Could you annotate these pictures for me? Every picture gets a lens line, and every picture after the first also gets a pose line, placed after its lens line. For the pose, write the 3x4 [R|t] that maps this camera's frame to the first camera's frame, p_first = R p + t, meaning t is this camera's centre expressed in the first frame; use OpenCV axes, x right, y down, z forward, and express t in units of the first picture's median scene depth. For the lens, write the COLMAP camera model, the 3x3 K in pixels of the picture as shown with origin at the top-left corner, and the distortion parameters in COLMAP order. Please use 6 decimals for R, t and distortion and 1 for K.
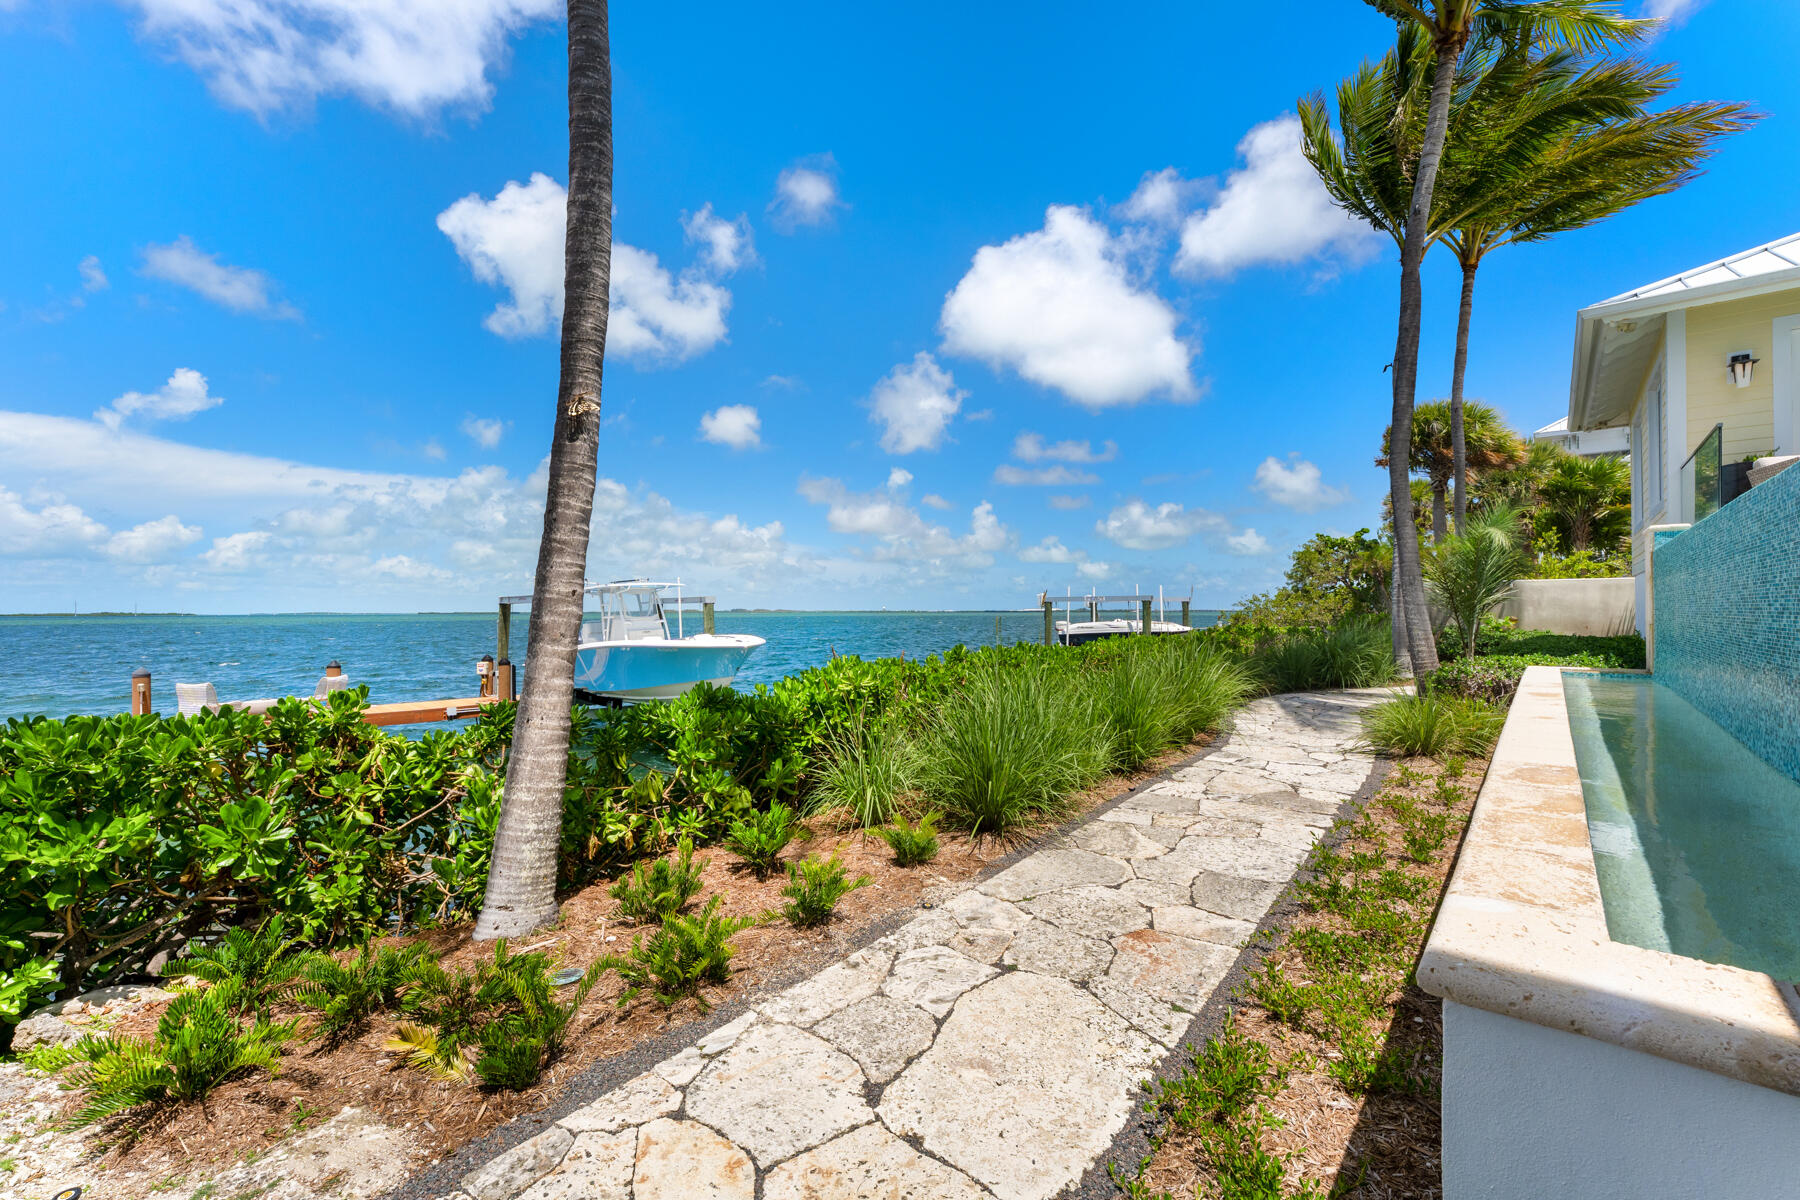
lens RADIAL K [[730.8, 0, 900.6], [0, 730.8, 611.3], [0, 0, 1]] dist [-0.000465, -0.000224]
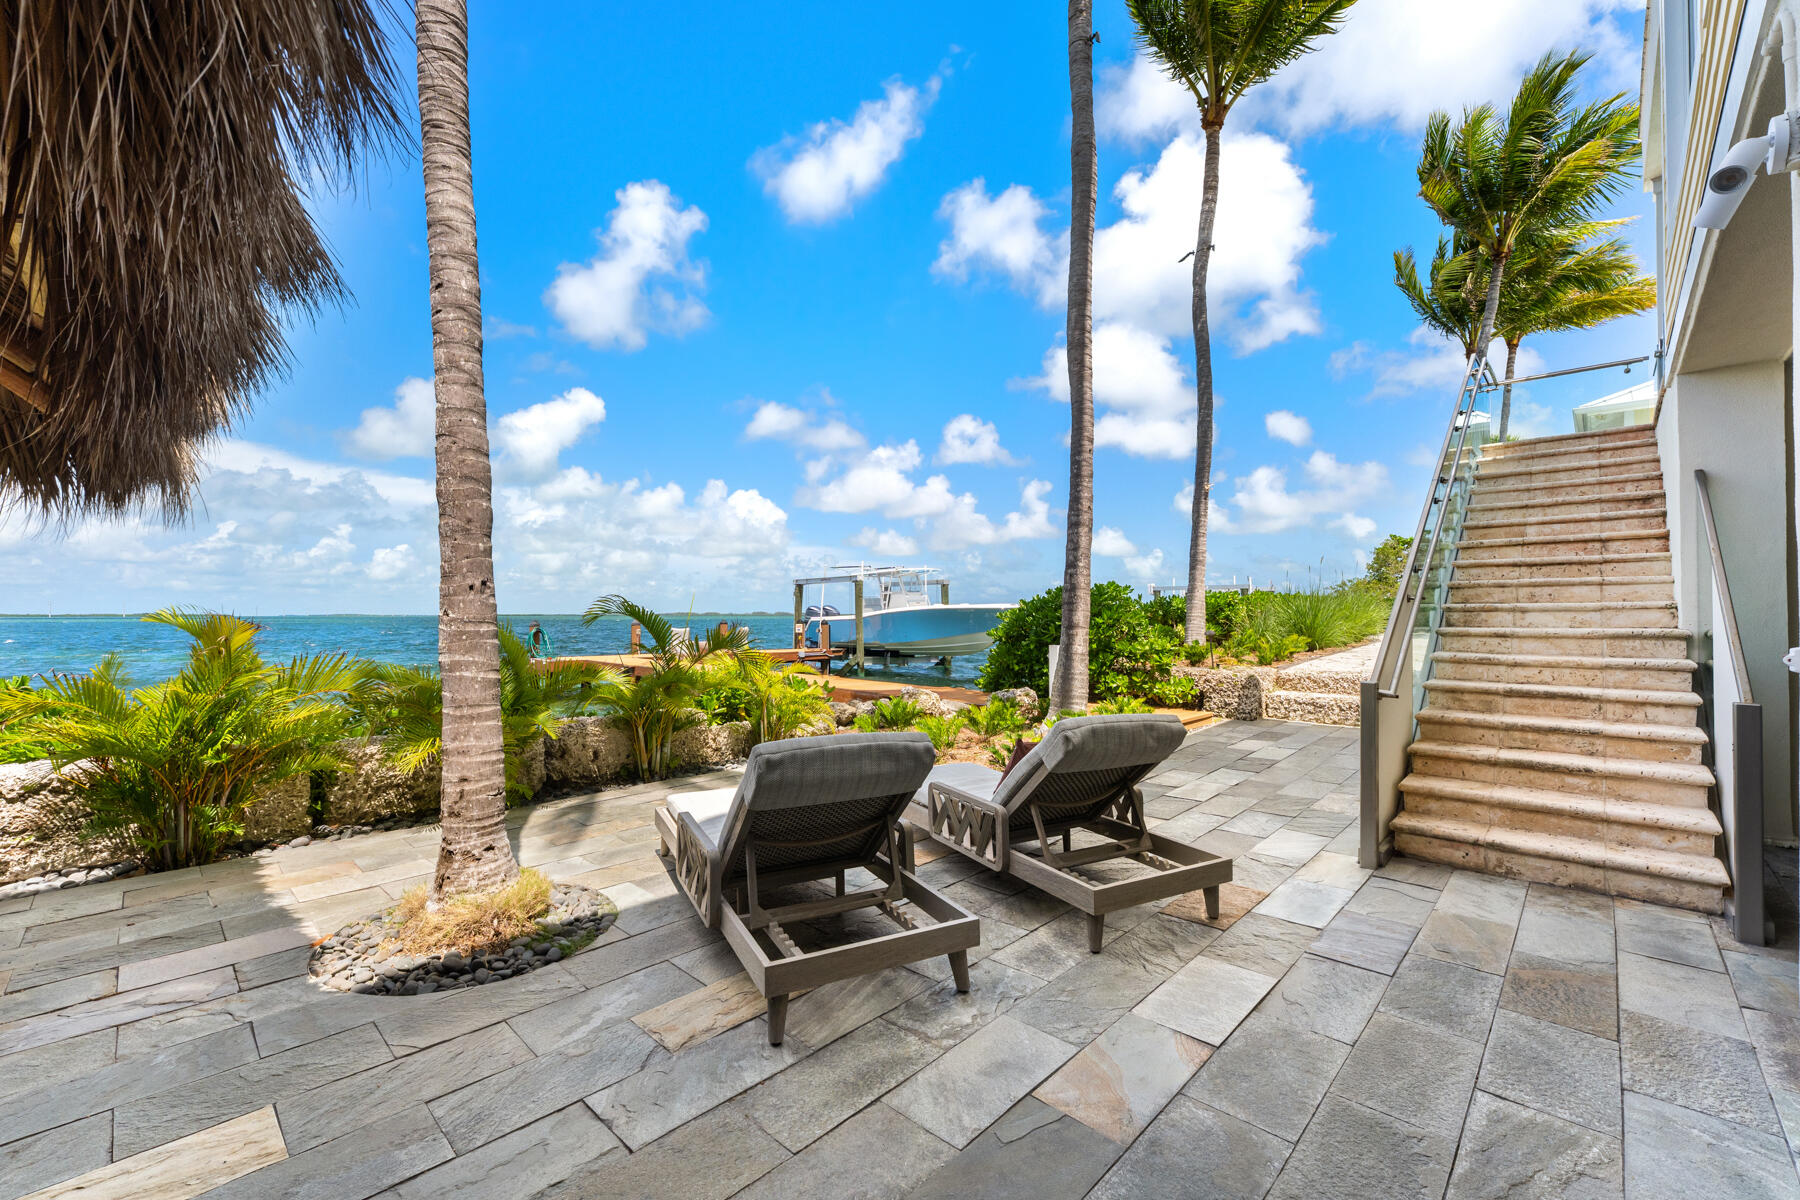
lens RADIAL K [[730.8, 0, 900.6], [0, 730.8, 611.3], [0, 0, 1]] dist [-0.000465, -0.000224]
pose [[0.999181, 0.014083, -0.037926, -0.420186], [-0.013877, 0.999888, 0.005691, 0.058688], [0.038002, -0.005160, 0.999264, -0.560914]]
